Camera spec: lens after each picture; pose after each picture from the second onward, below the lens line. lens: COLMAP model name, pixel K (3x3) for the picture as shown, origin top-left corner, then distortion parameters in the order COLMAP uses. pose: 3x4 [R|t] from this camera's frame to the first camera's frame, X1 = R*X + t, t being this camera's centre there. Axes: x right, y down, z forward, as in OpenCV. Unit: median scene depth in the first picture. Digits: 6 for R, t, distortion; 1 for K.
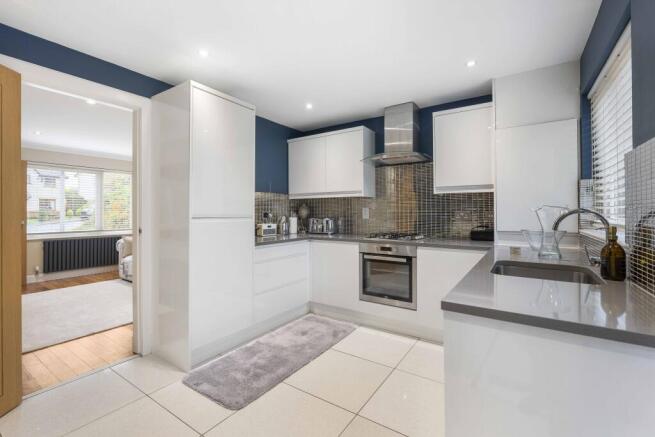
lens RADIAL K [[290.8, 0, 326.2], [0, 290.8, 210.8], [0, 0, 1]] dist [-0.000310, 0.000400]
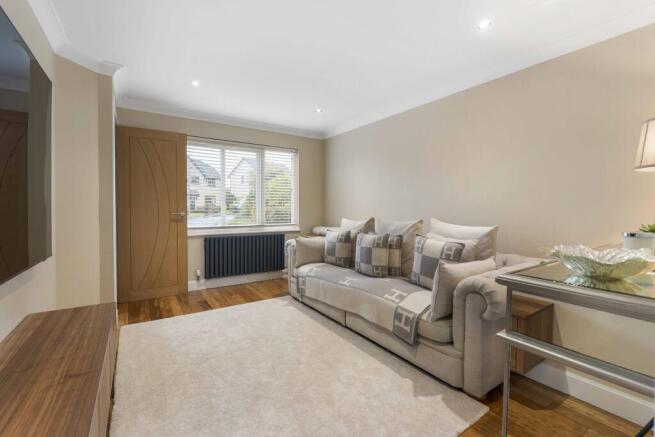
lens RADIAL K [[290.8, 0, 326.2], [0, 290.8, 210.8], [0, 0, 1]] dist [-0.000310, 0.000400]
pose [[0.926646, 0.001614, -0.375932, -0.375121], [0.004109, 0.999888, 0.014421, 0.021483], [0.375913, -0.014907, 0.926535, 0.399864]]
